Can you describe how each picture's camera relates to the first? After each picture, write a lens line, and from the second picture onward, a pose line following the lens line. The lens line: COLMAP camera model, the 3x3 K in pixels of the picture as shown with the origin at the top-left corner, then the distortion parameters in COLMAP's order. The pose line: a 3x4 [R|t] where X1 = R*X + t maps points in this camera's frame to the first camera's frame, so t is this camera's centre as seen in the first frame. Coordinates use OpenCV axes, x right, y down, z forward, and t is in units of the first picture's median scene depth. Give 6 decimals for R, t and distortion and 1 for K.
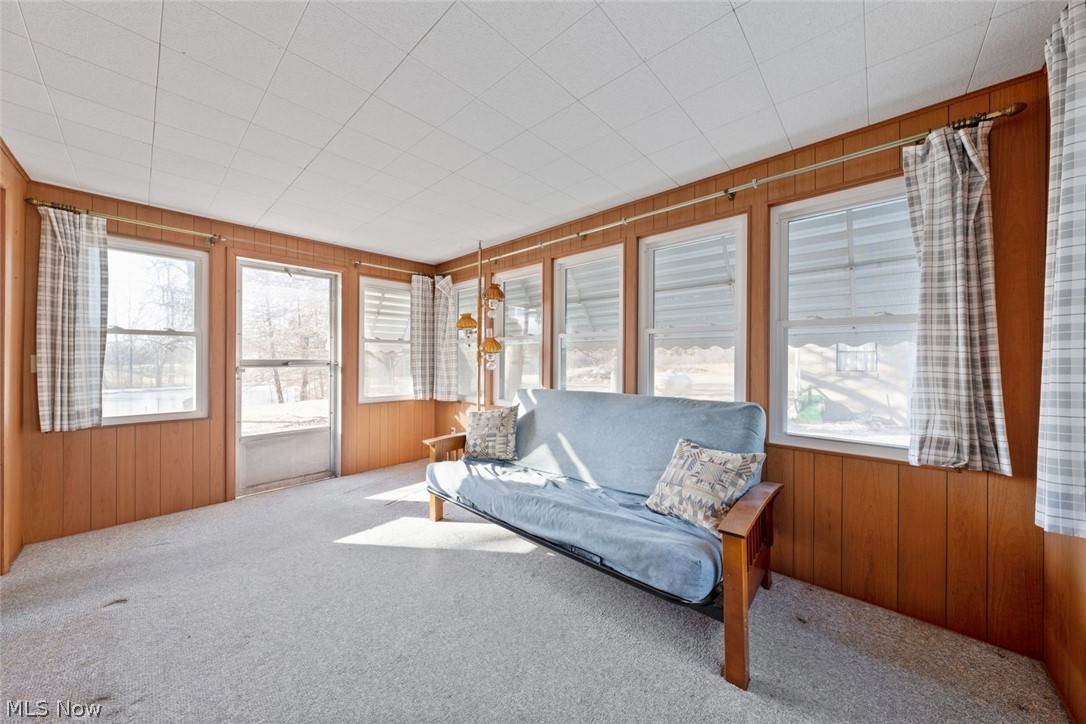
lens RADIAL K [[374.8, 0, 543.0], [0, 374.8, 362.0], [0, 0, 1]] dist [0.000974, 0.000000]
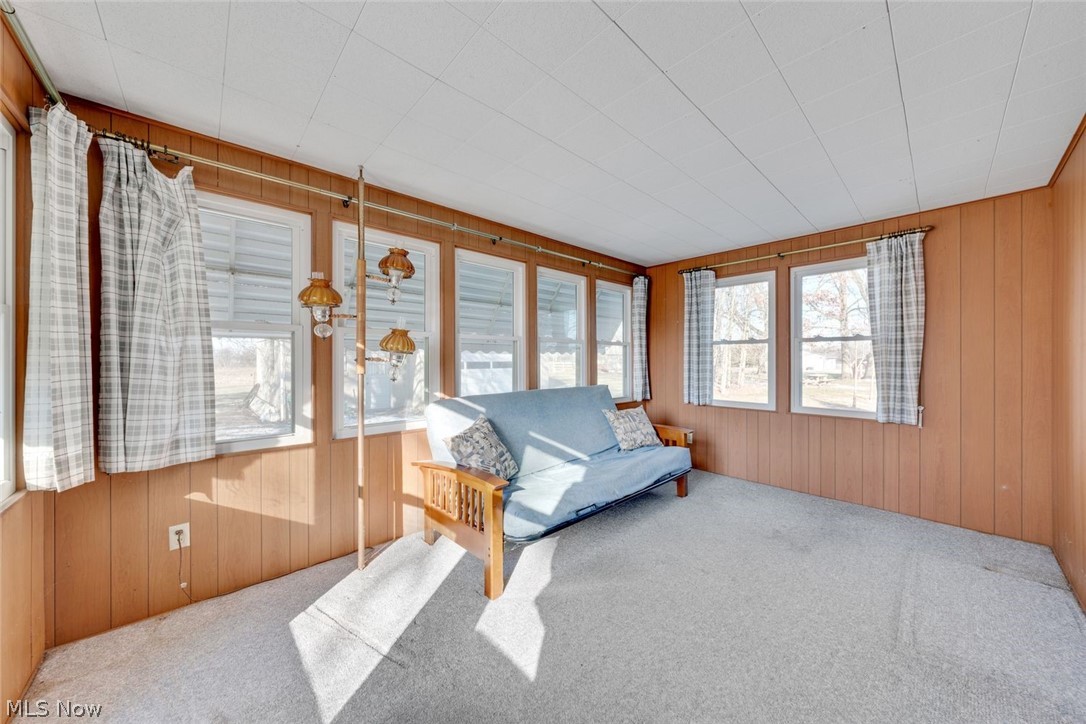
lens RADIAL K [[374.8, 0, 543.0], [0, 374.8, 362.0], [0, 0, 1]] dist [0.000974, 0.000000]
pose [[0.075559, -0.006748, 0.997118, -0.903770], [0.010051, 0.999931, 0.006005, -0.010957], [-0.997091, 0.009568, 0.075622, 0.799671]]
